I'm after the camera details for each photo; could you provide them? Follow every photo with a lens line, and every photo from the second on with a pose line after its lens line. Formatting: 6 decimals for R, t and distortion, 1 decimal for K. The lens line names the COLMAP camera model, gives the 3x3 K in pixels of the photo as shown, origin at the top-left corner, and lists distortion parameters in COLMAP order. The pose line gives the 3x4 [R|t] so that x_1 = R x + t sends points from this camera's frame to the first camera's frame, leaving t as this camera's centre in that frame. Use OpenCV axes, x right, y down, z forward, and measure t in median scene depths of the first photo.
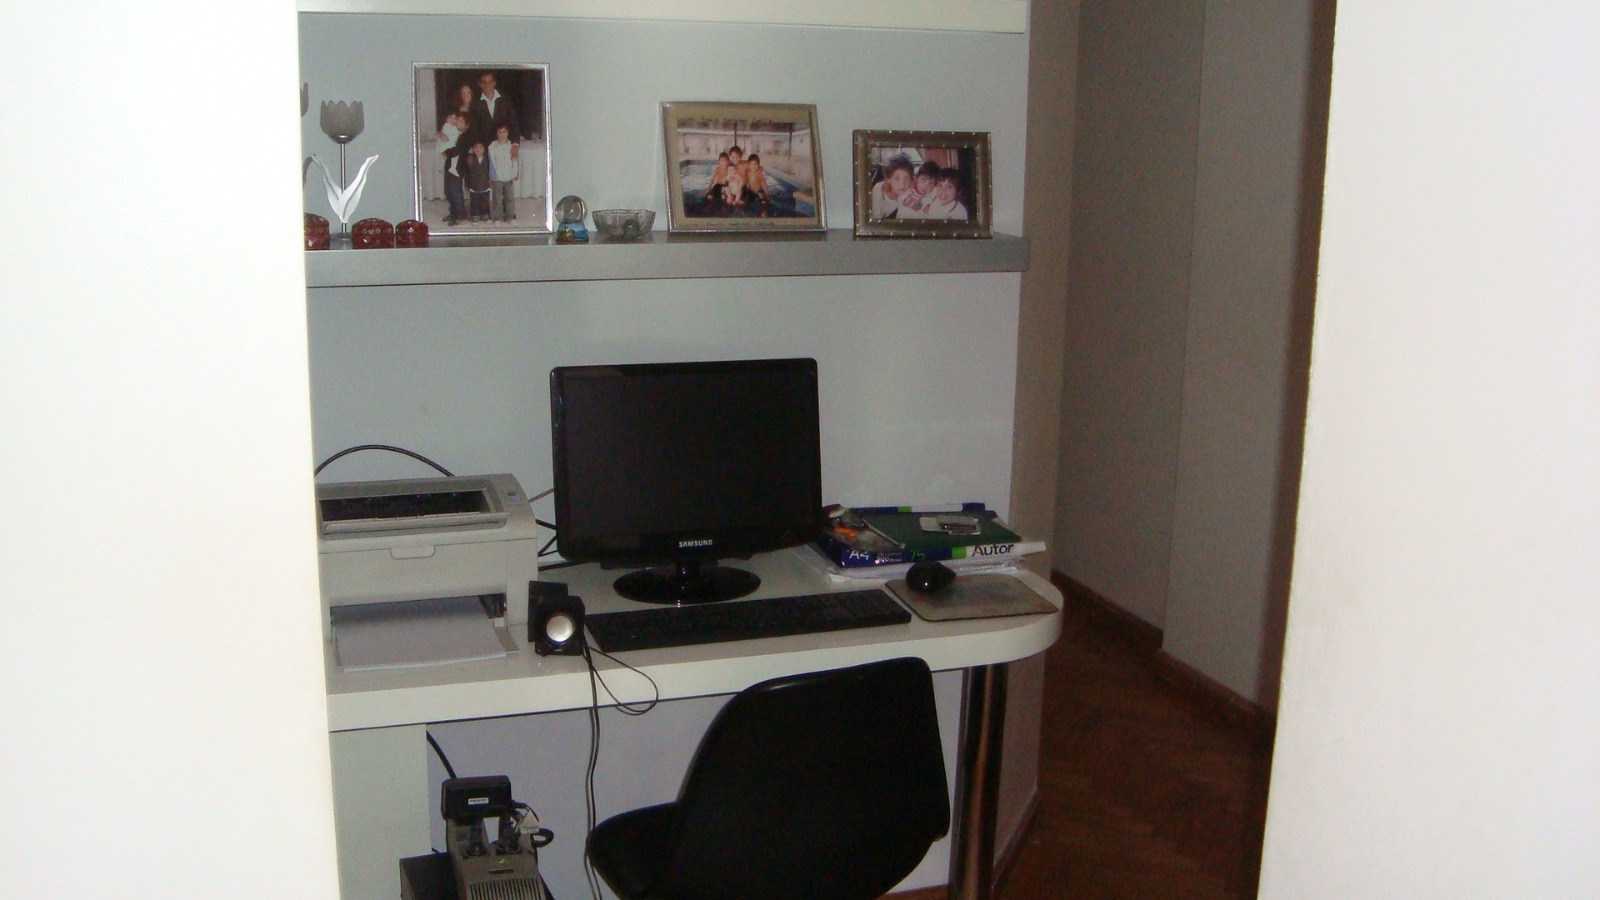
lens RADIAL K [[1607.4, 0, 800.0], [0, 1607.4, 450.0], [0, 0, 1]] dist [-0.177860, 0.002679]
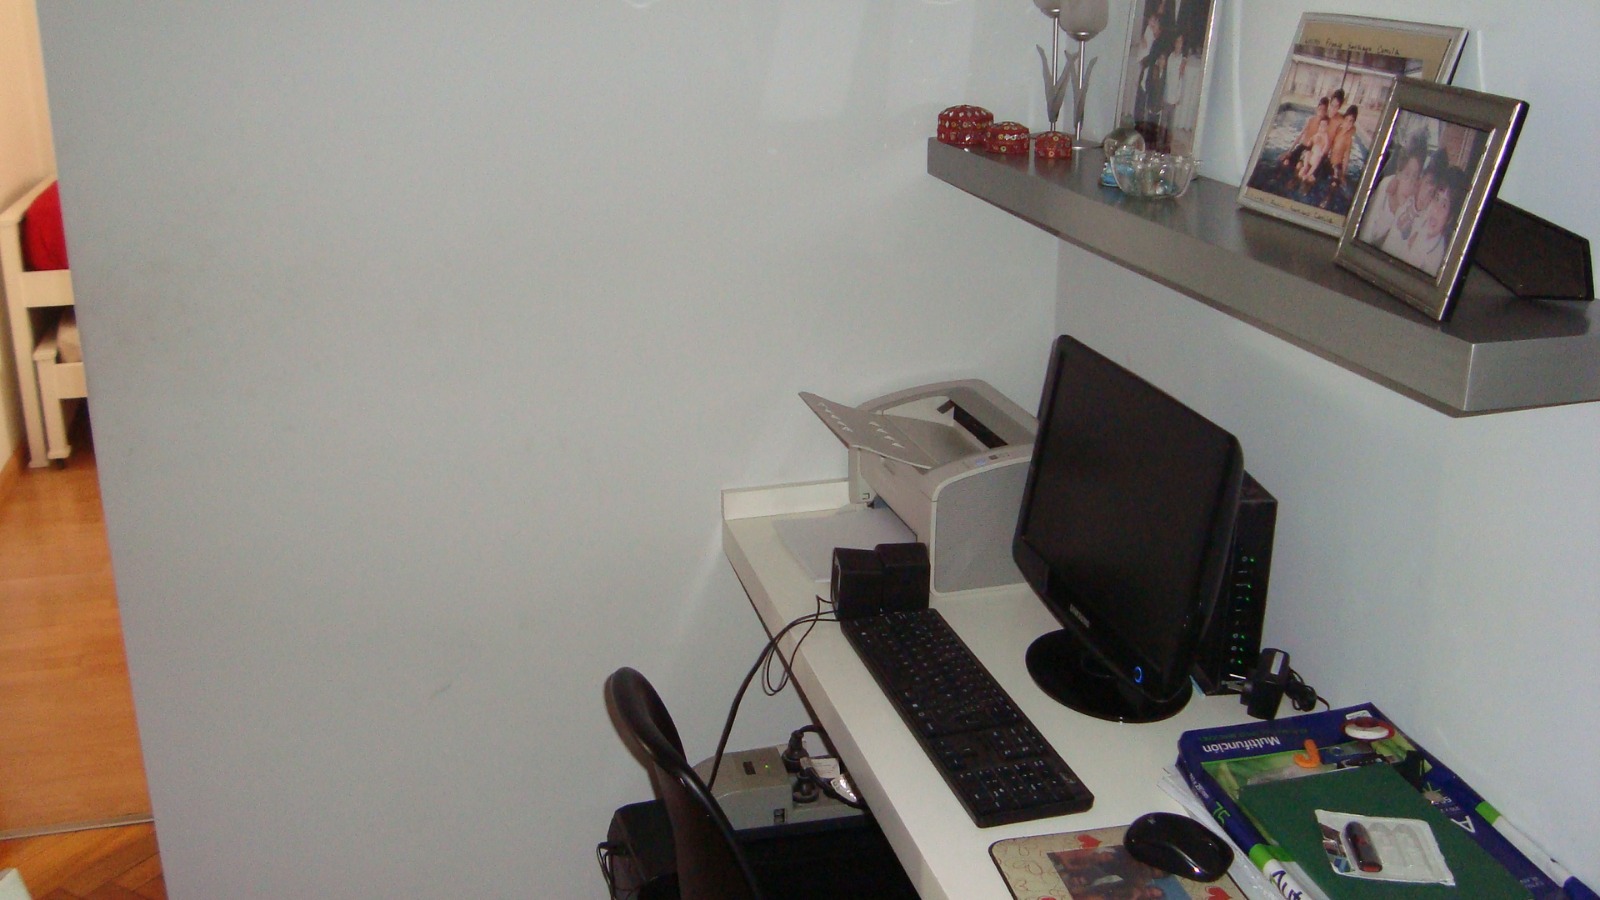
lens RADIAL K [[1504.6, 0, 800.0], [0, 1504.6, 450.0], [0, 0, 1]] dist [-0.084975, -0.001011]
pose [[-0.072996, 0.302449, -0.950366, 0.568412], [-0.234777, 0.920918, 0.311110, -0.191579], [0.969305, 0.245834, 0.003784, 0.830669]]
